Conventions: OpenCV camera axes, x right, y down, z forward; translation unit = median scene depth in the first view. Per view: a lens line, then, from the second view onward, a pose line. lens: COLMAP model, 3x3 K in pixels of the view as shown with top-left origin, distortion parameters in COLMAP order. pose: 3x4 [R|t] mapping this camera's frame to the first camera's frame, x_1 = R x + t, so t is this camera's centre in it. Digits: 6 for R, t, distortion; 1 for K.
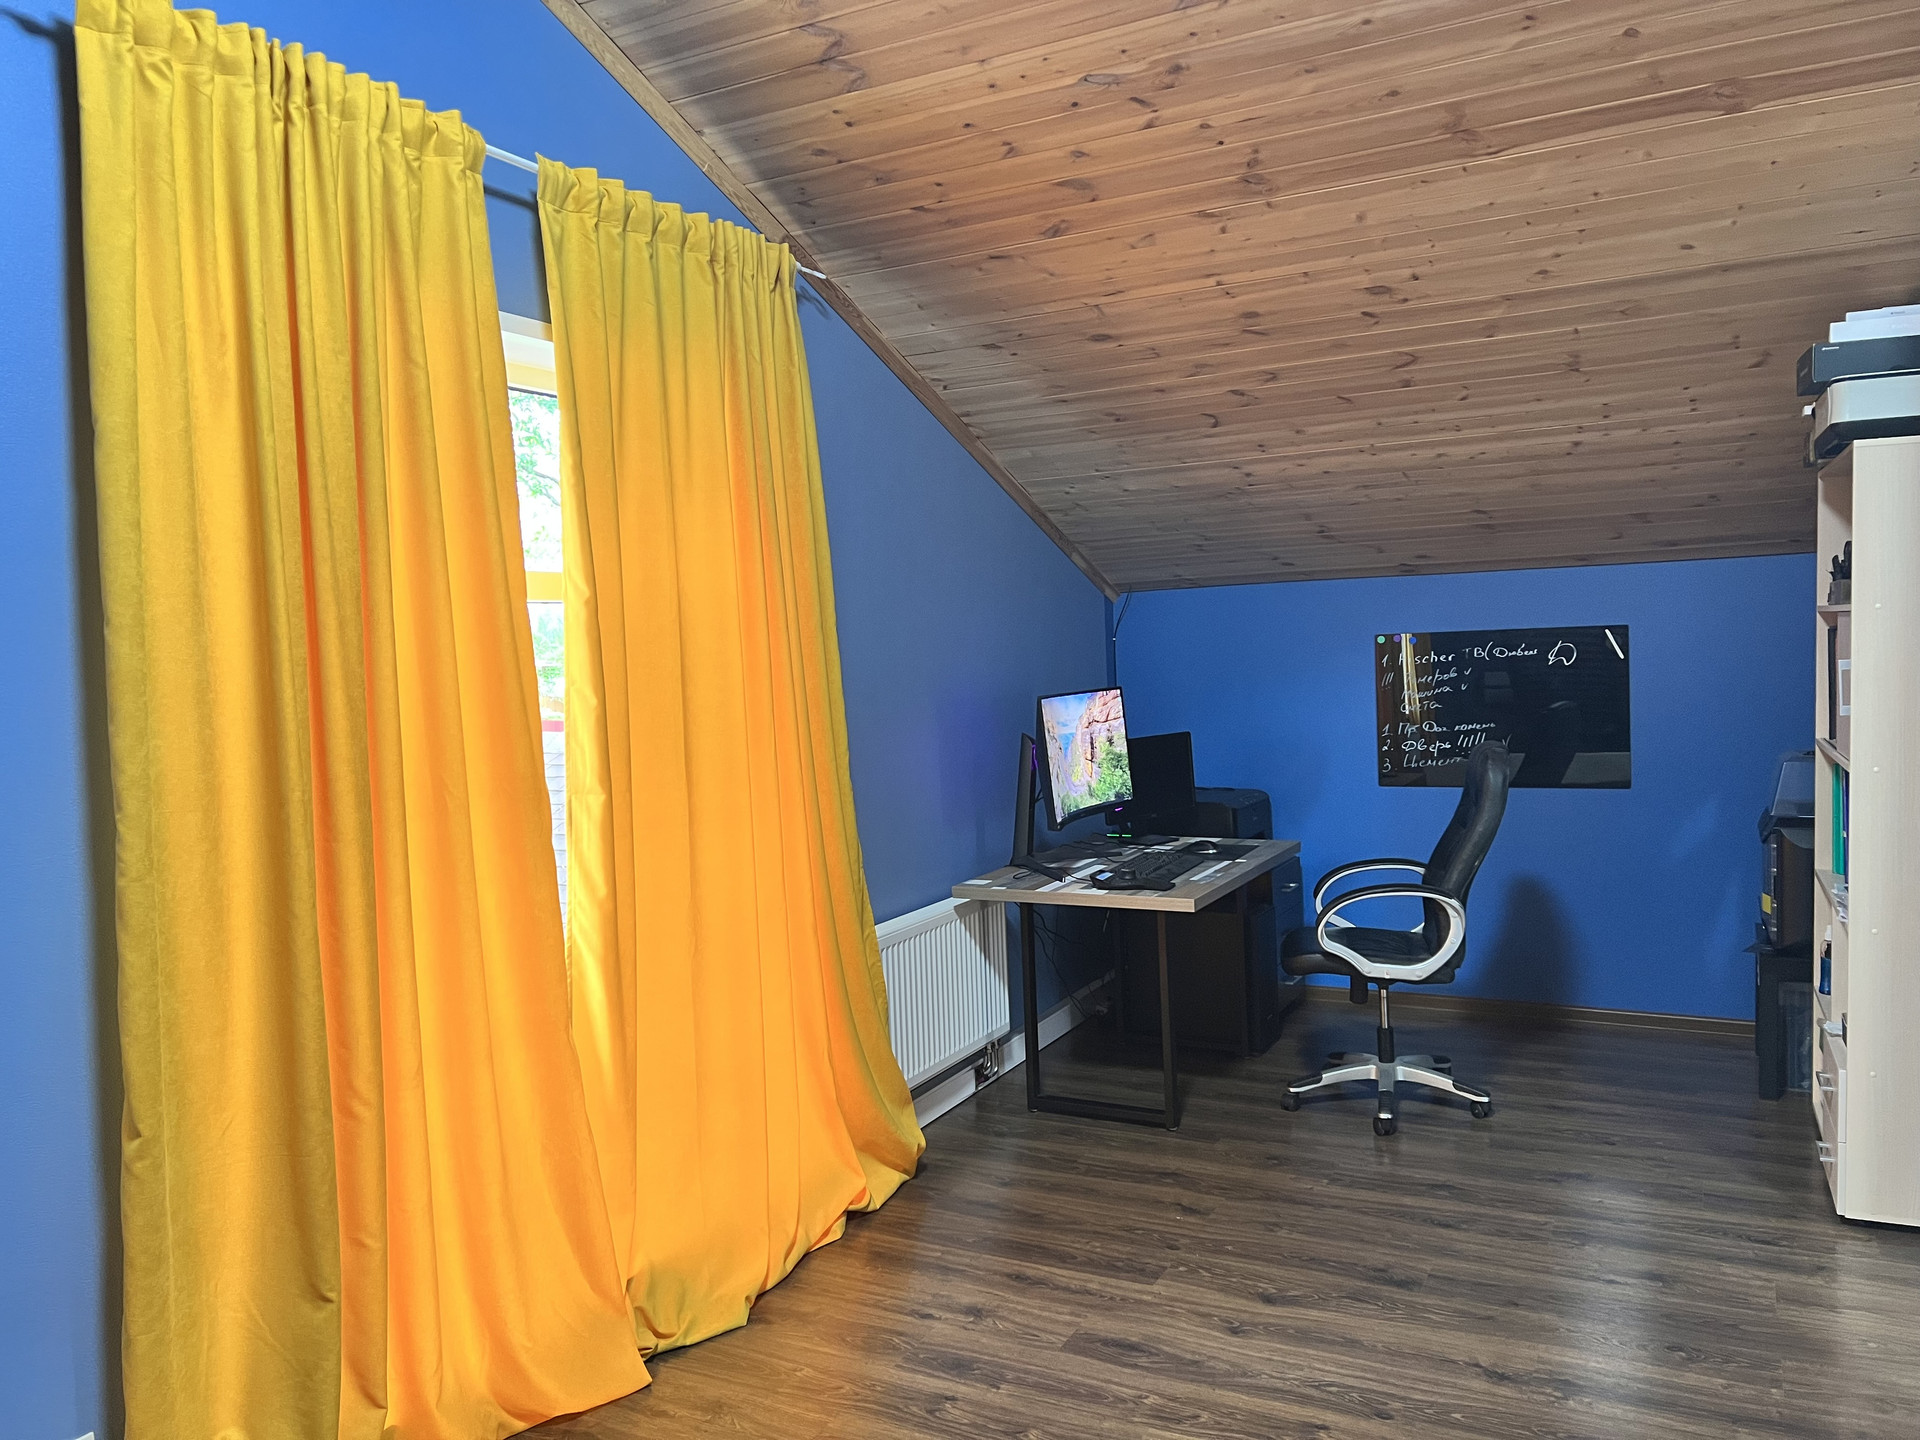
lens RADIAL K [[1453.1, 0, 967.6], [0, 1453.1, 727.1], [0, 0, 1]] dist [0.050543, -0.048001]
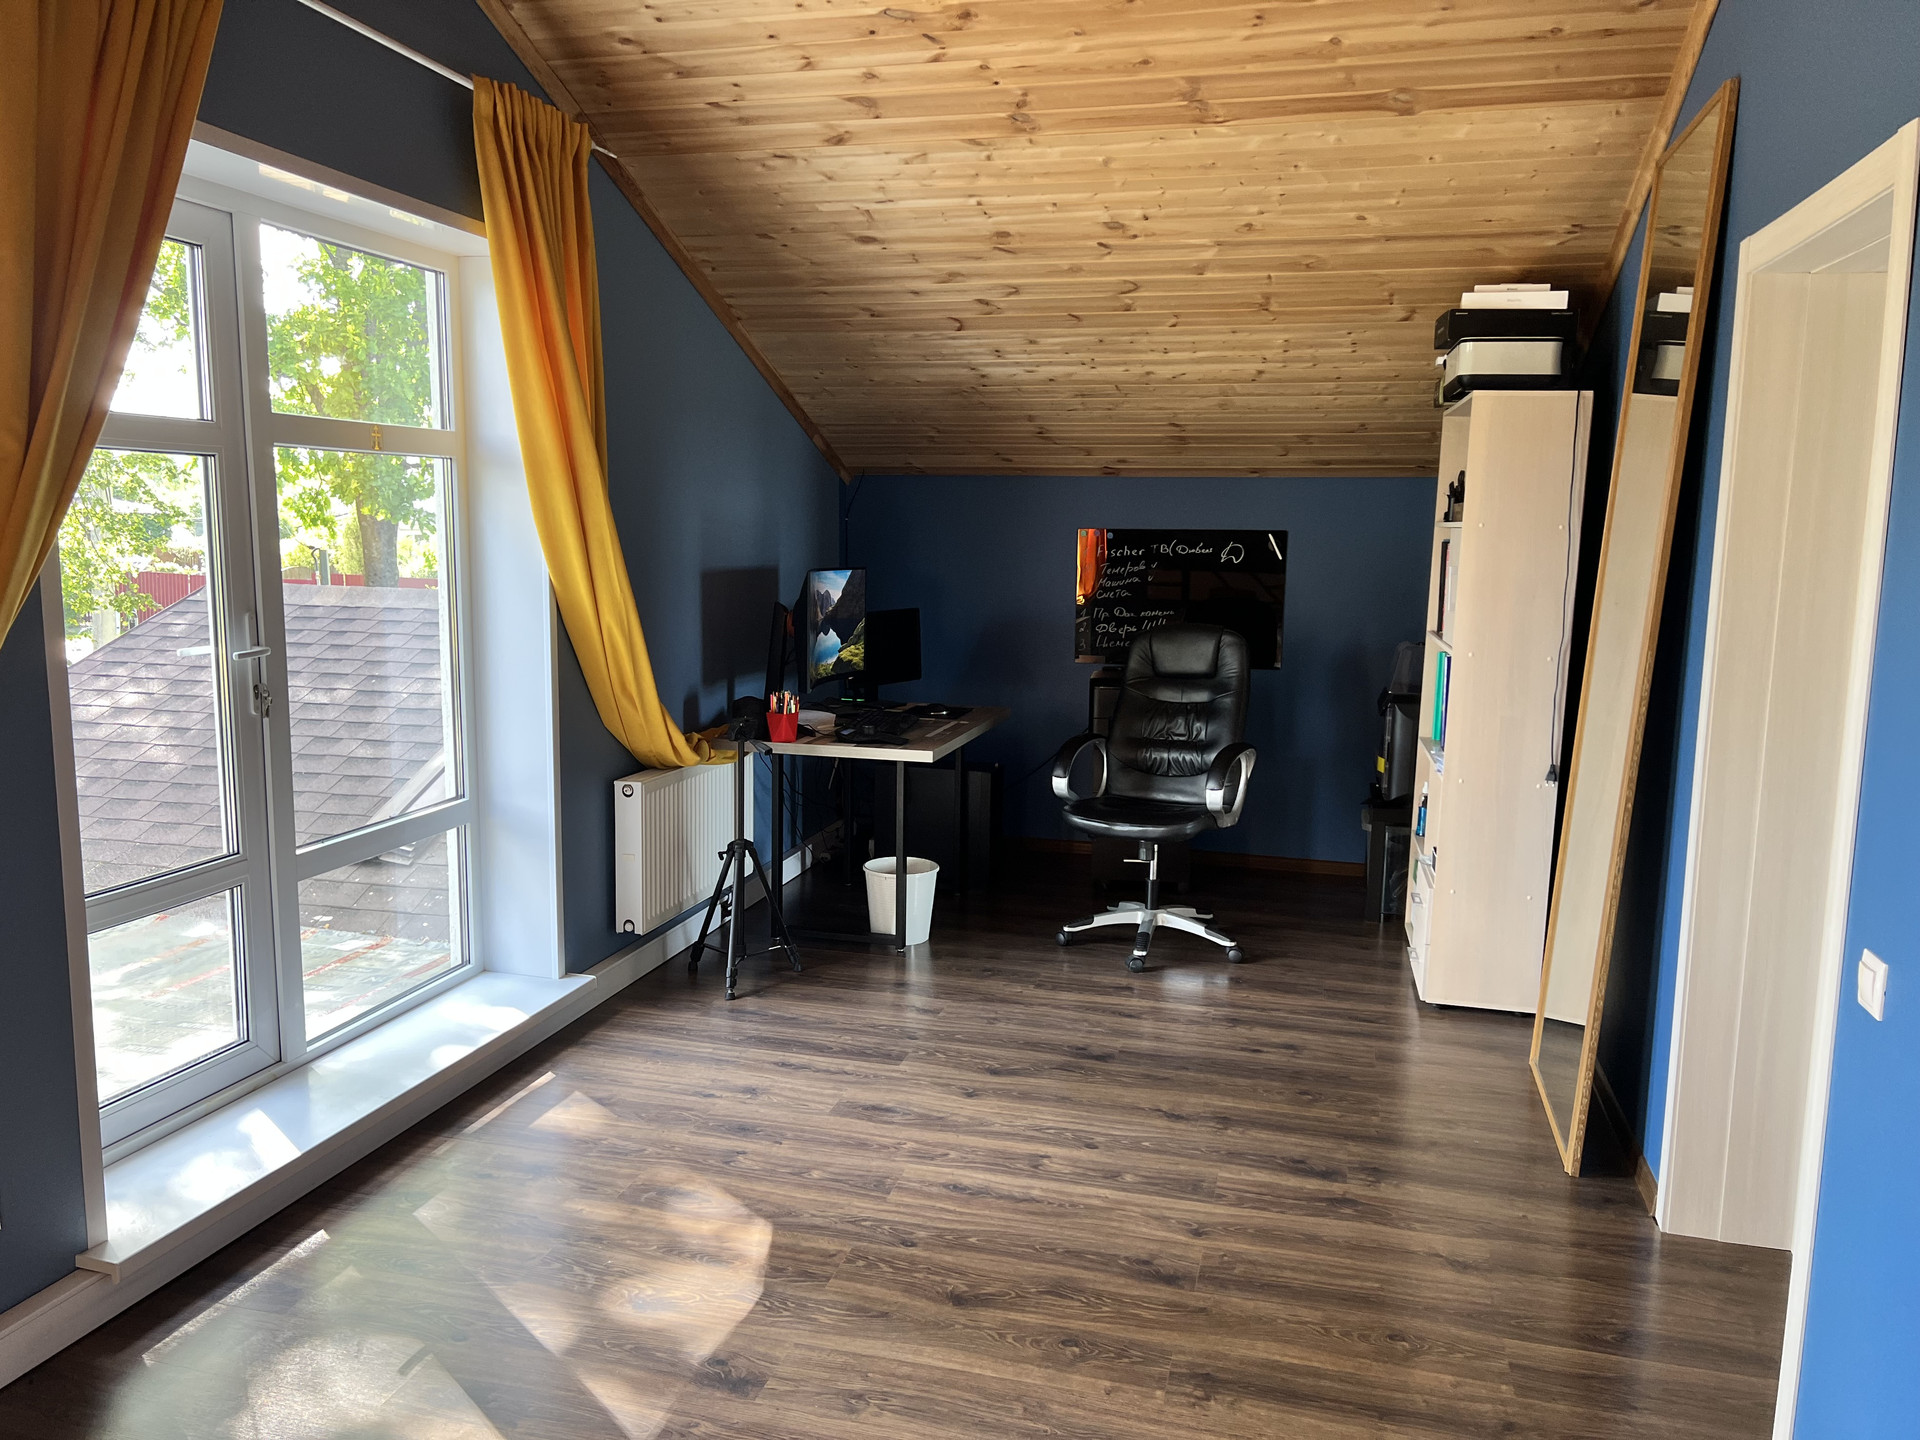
lens RADIAL K [[1453.1, 0, 959.0], [0, 1453.1, 718.4], [0, 0, 1]] dist [0.050543, -0.048001]
pose [[0.974738, 0.024881, 0.221962, -0.088695], [-0.041179, 0.996759, 0.069101, 0.015190], [-0.219524, -0.076495, 0.972604, -0.129460]]
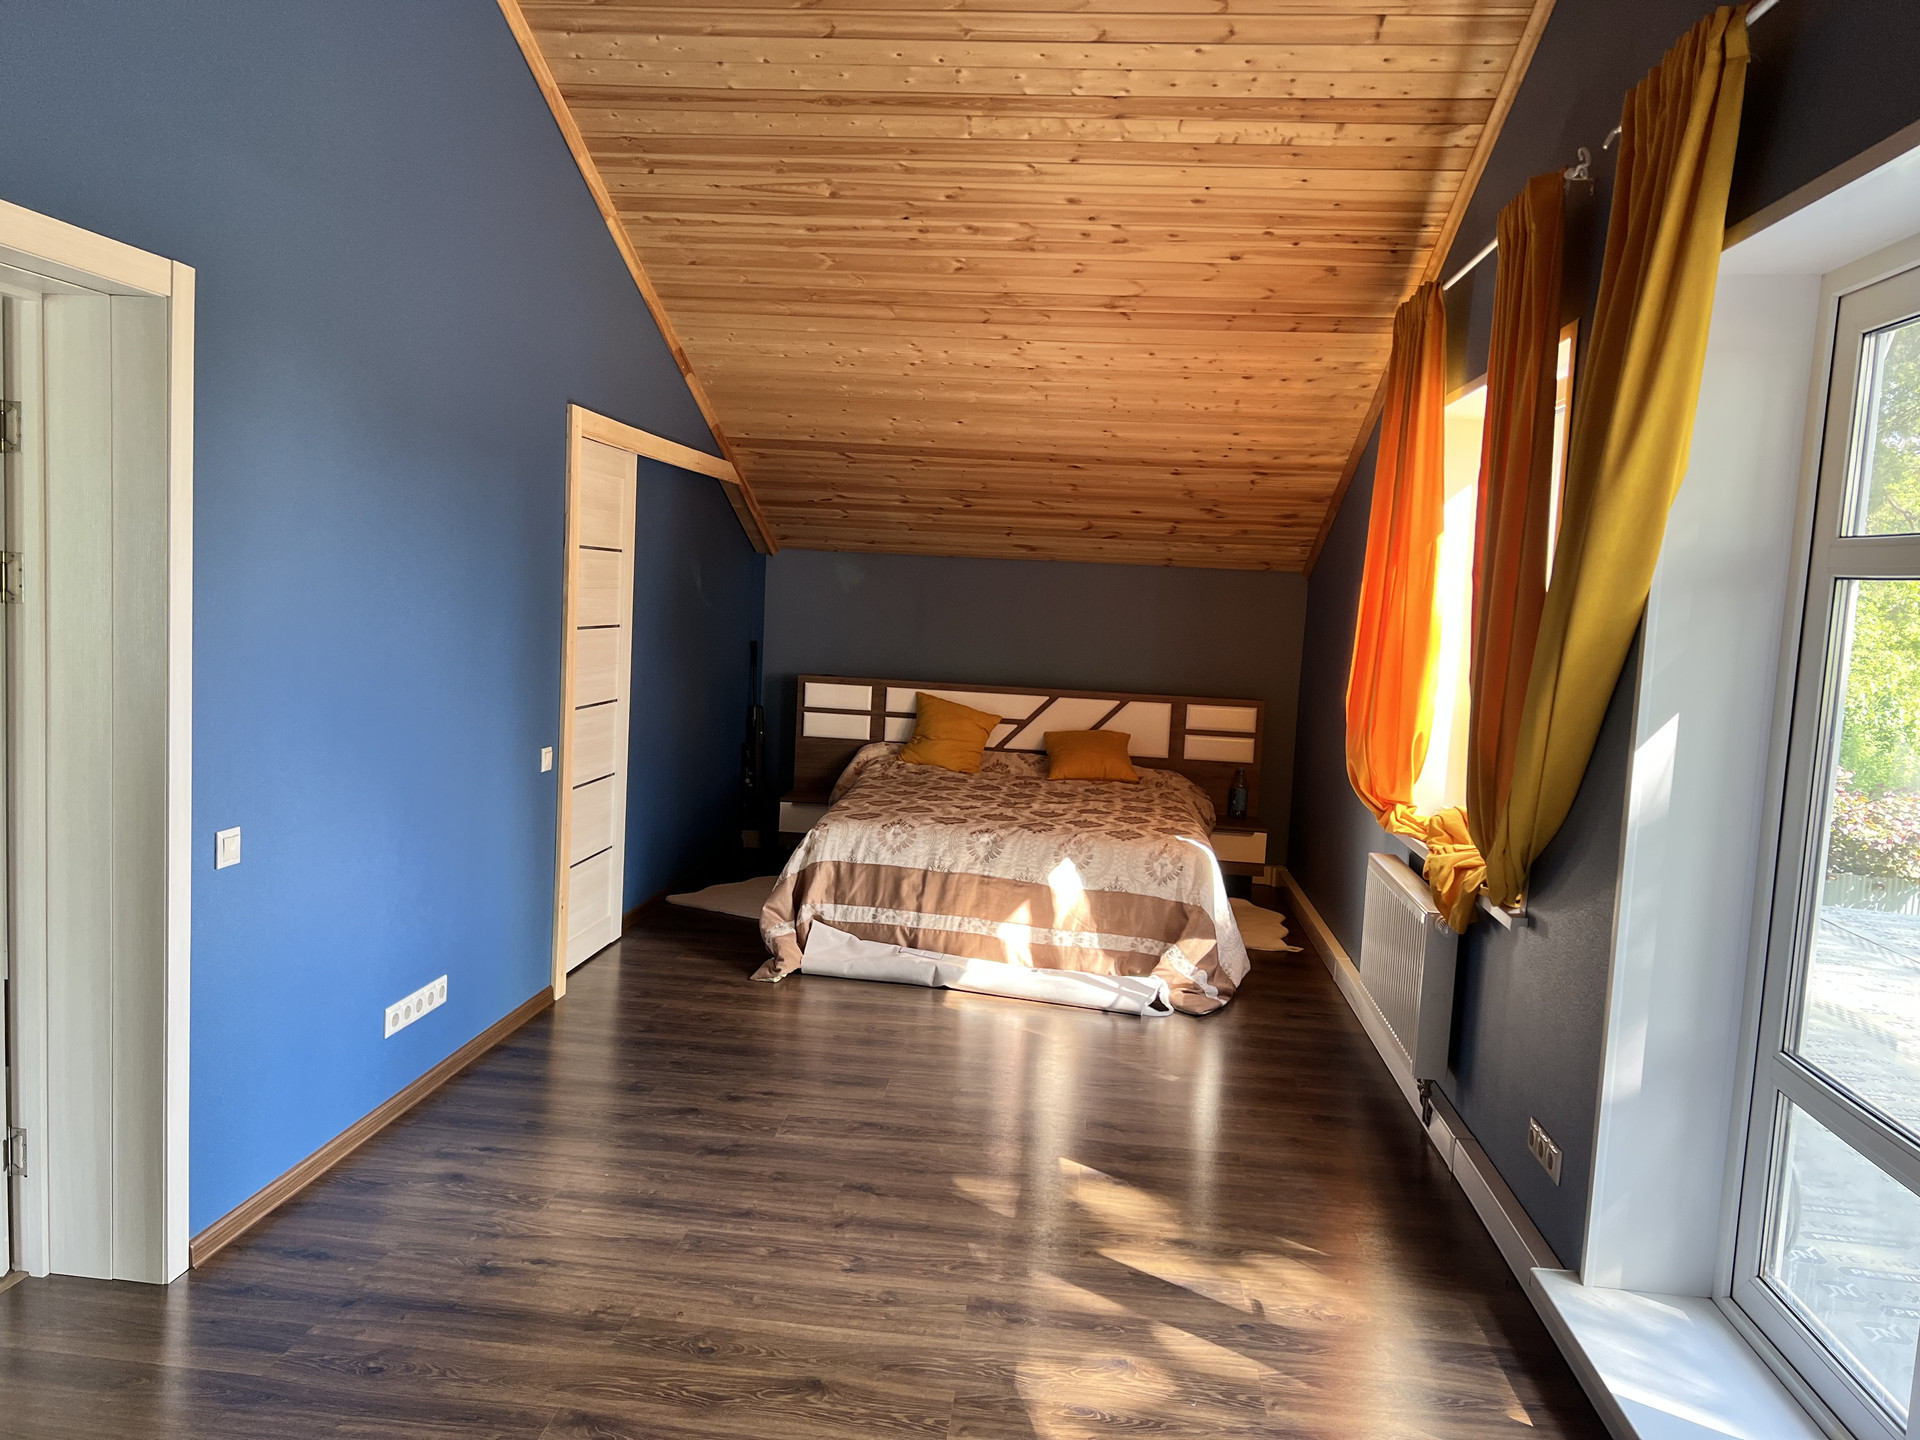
lens RADIAL K [[1453.1, 0, 958.6], [0, 1453.1, 722.8], [0, 0, 1]] dist [0.050543, -0.048001]
pose [[-0.929345, 0.026432, -0.368266, 0.311559], [-0.035768, 0.986297, 0.161055, -0.092574], [0.367477, 0.162848, -0.915664, 1.337654]]
